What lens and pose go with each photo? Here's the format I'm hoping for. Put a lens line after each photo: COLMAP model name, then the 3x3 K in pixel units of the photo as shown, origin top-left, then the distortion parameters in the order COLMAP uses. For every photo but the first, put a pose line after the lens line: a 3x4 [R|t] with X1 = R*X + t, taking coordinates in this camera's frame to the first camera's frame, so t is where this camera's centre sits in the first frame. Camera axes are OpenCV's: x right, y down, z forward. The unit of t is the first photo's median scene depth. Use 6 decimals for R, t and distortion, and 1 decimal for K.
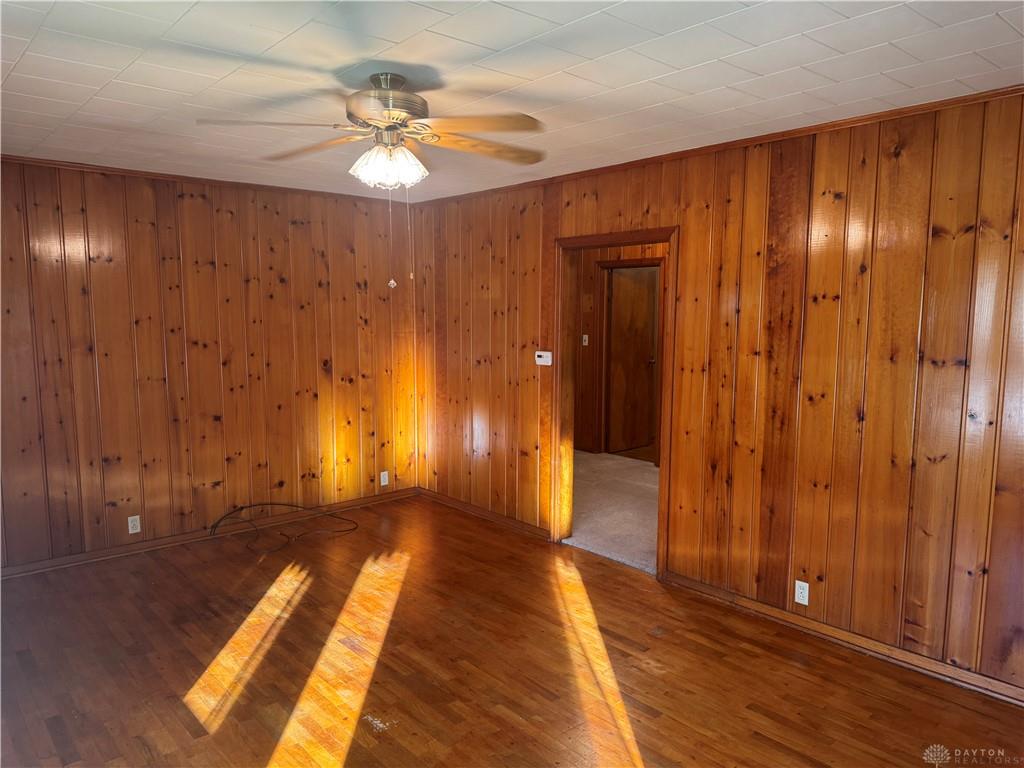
lens RADIAL K [[727.8, 0, 514.2], [0, 727.8, 385.9], [0, 0, 1]] dist [0.028186, -0.028652]
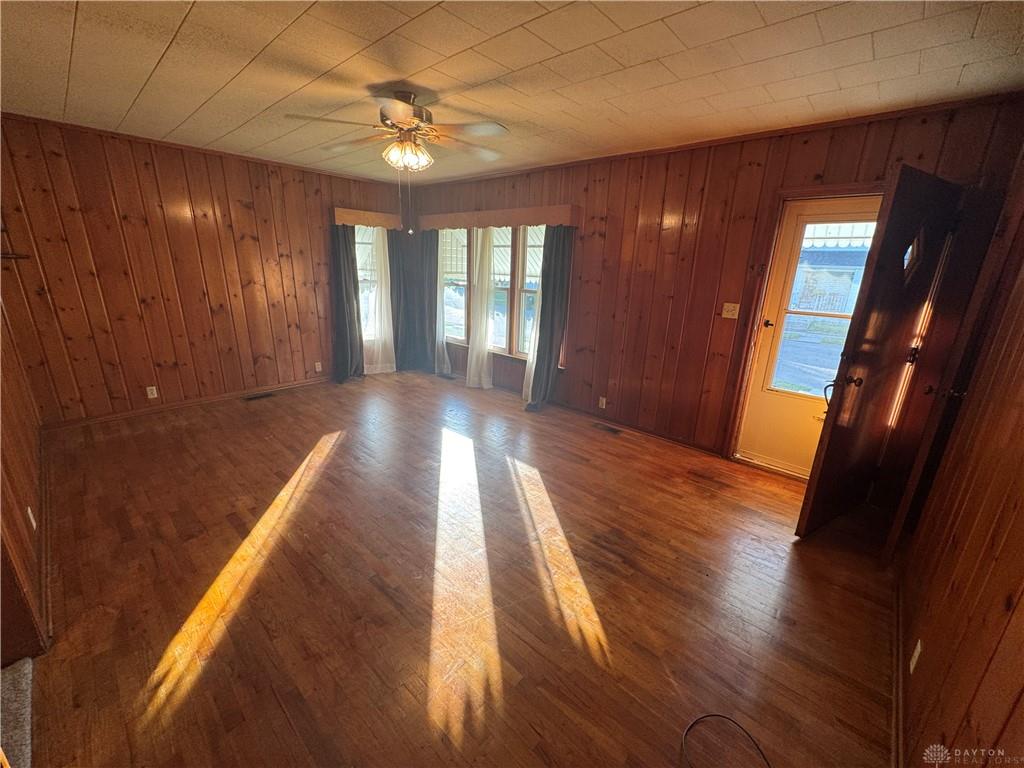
lens RADIAL K [[409.5, 0, 511.0], [0, 409.5, 387.3], [0, 0, 1]] dist [-0.004731, -0.000453]
pose [[-0.993510, 0.001181, -0.113740, -0.226792], [-0.044925, 0.914576, 0.401912, -0.156728], [0.104499, 0.404413, -0.908587, 1.576918]]
